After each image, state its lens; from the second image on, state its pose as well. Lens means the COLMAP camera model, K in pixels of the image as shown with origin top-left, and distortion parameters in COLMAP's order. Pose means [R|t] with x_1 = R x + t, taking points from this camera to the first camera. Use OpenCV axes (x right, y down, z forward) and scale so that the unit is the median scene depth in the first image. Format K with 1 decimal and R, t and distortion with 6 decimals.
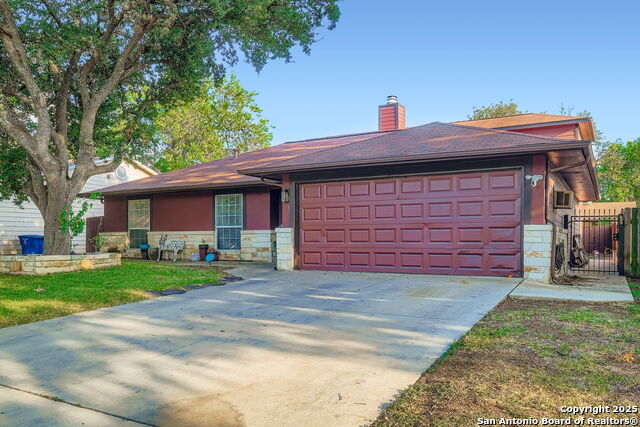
lens RADIAL K [[511.8, 0, 320.0], [0, 511.8, 213.5], [0, 0, 1]] dist [-0.002309, 0.000903]
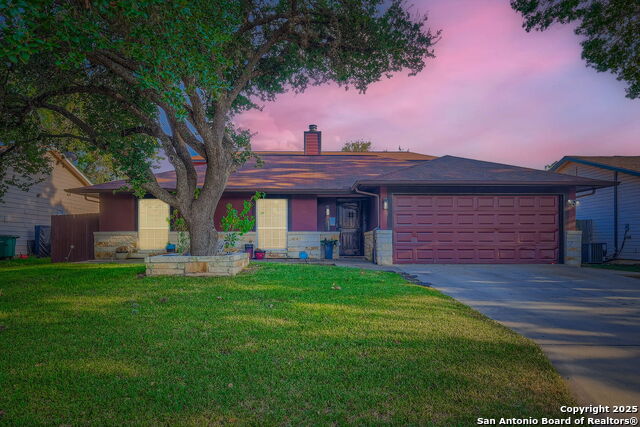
lens RADIAL K [[427.7, 0, 320.0], [0, 427.7, 213.5], [0, 0, 1]] dist [0.001149, 0.000023]
pose [[0.838310, 0.038580, 0.543827, -0.755272], [-0.029893, 0.999245, -0.024809, 0.018561], [-0.544374, 0.004541, 0.838831, 0.225236]]
